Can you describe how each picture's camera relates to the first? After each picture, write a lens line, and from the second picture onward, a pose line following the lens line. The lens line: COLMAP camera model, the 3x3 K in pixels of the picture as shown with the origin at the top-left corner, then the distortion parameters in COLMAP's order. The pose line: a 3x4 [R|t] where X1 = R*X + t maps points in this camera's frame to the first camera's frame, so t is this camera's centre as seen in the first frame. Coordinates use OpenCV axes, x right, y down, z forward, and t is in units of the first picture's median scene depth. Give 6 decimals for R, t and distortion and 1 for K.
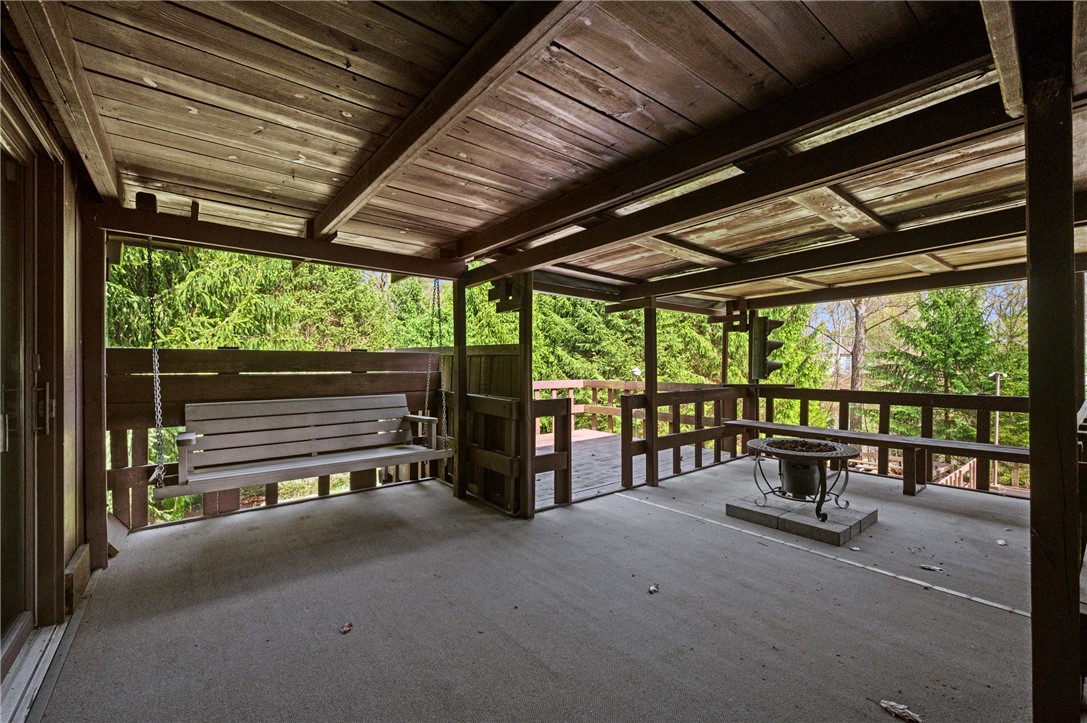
lens RADIAL K [[454.4, 0, 548.4], [0, 454.4, 365.8], [0, 0, 1]] dist [0.000167, 0.000093]
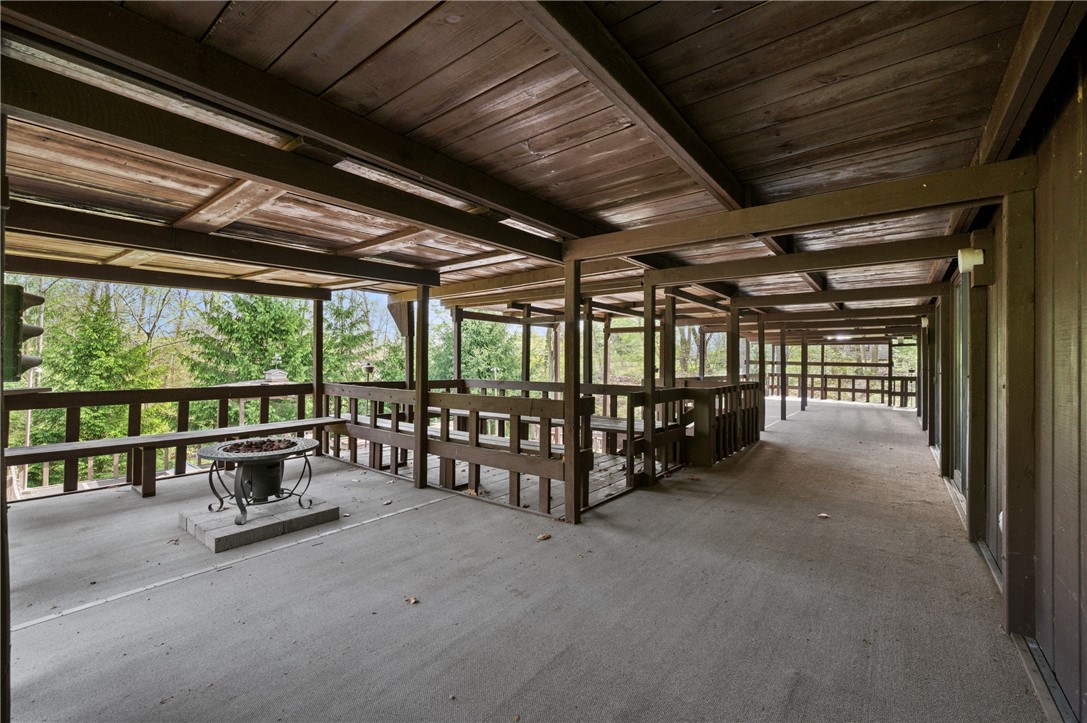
lens RADIAL K [[447.8, 0, 545.0], [0, 447.8, 358.8], [0, 0, 1]] dist [0.001439, 0.000072]
pose [[-0.224828, 0.006087, 0.974379, -0.569539], [-0.001822, 0.999976, -0.006667, -0.002094], [-0.974397, -0.003274, -0.224811, 0.724255]]
